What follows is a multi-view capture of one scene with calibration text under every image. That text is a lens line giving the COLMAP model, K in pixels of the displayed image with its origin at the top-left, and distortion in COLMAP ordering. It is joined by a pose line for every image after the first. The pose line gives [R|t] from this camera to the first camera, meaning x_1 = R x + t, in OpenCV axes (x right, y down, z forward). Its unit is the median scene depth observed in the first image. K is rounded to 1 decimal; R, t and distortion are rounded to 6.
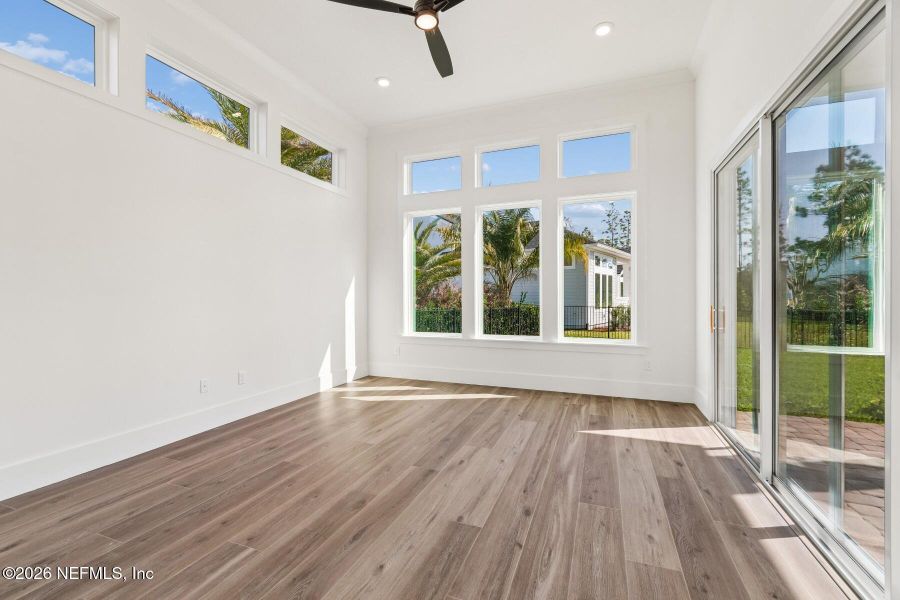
lens RADIAL K [[396.2, 0, 446.2], [0, 396.2, 297.8], [0, 0, 1]] dist [0.012411, -0.007175]
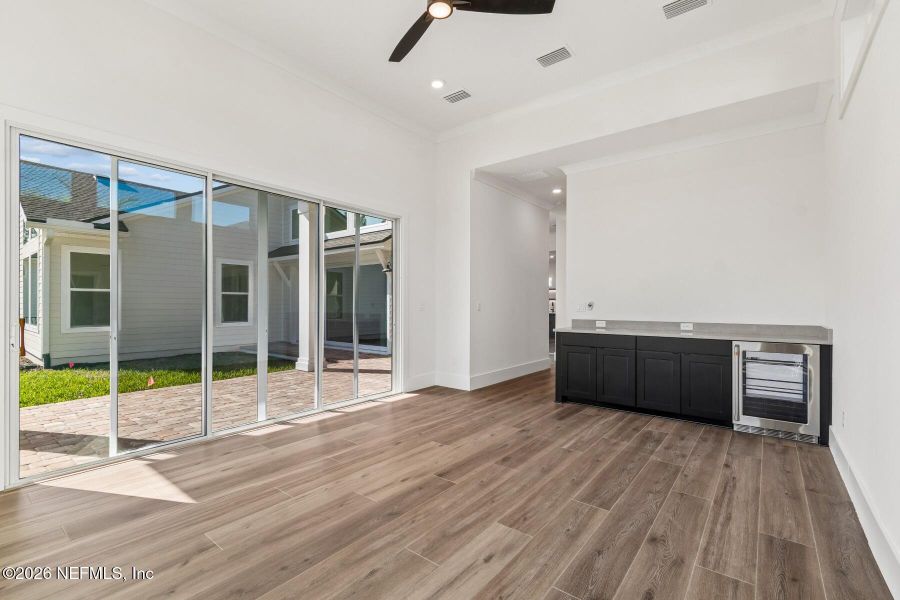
lens RADIAL K [[396.2, 0, 446.2], [0, 396.2, 297.8], [0, 0, 1]] dist [0.012411, -0.007175]
pose [[-0.956965, 0.003288, 0.290184, -0.335495], [-0.001127, 0.999886, -0.015049, -0.005228], [-0.290200, -0.014729, -0.956853, 1.902535]]
